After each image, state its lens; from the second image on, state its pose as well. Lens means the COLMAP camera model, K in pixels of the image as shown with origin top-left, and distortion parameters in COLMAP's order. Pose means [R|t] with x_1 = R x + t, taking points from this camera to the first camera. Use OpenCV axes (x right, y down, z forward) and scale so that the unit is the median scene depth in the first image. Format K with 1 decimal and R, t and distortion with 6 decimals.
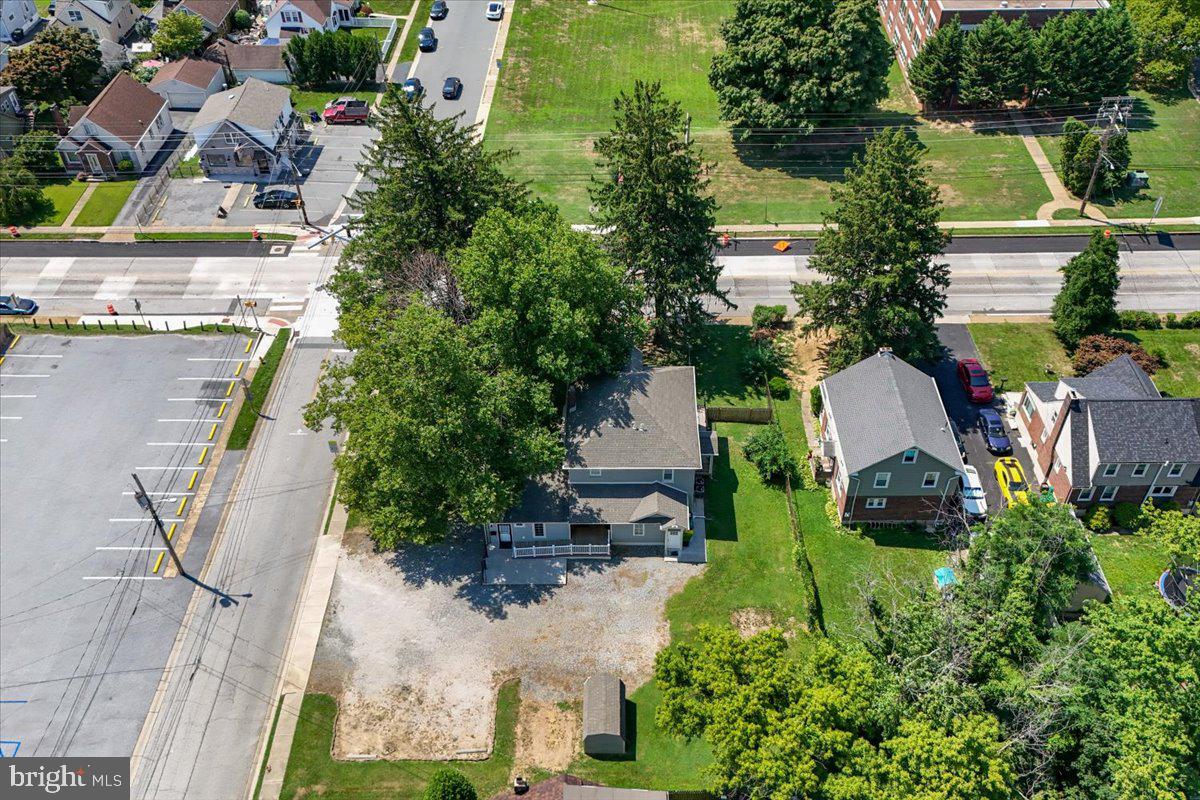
lens RADIAL K [[1078.1, 0, 600.0], [0, 1078.1, 400.0], [0, 0, 1]] dist [0.162427, -0.222866]
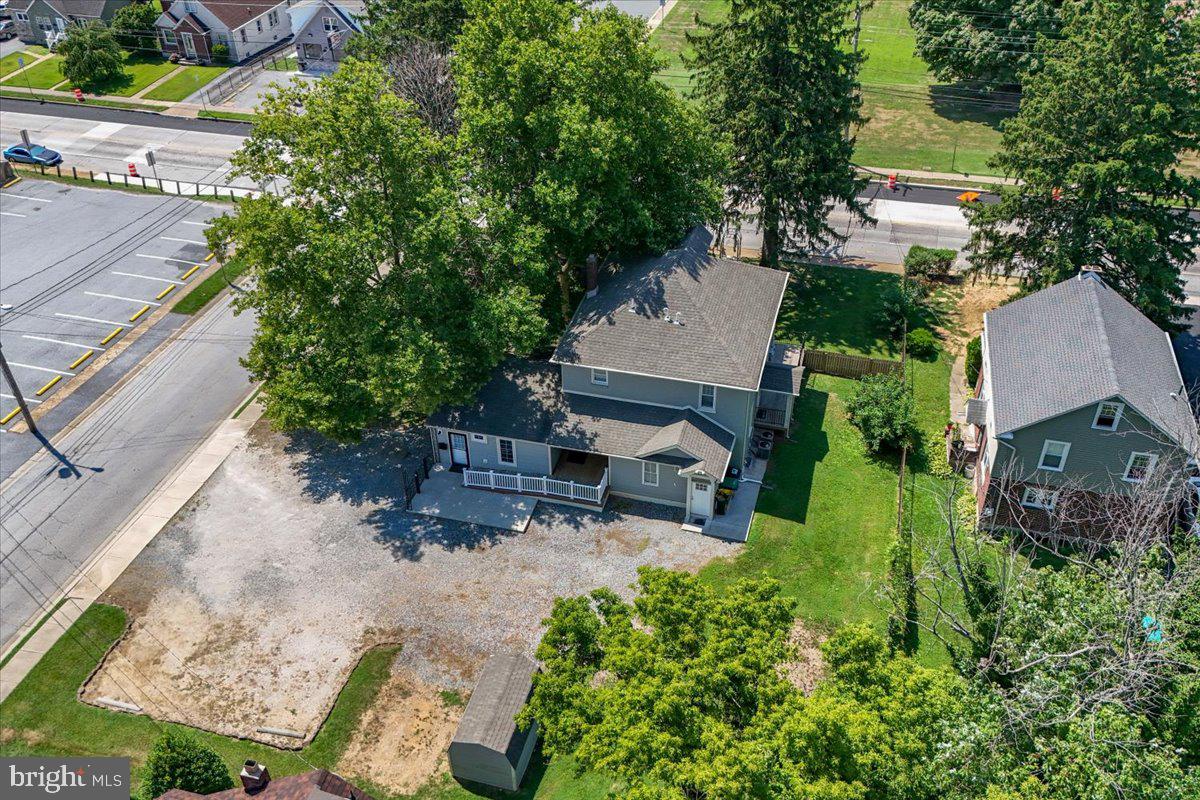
lens RADIAL K [[1062.5, 0, 600.0], [0, 1062.5, 400.0], [0, 0, 1]] dist [0.053823, 0.003872]
pose [[0.967004, 0.145058, -0.209430, 0.133001], [-0.167754, 0.981247, -0.094934, 0.140096], [0.191731, 0.126934, 0.973204, 0.360216]]
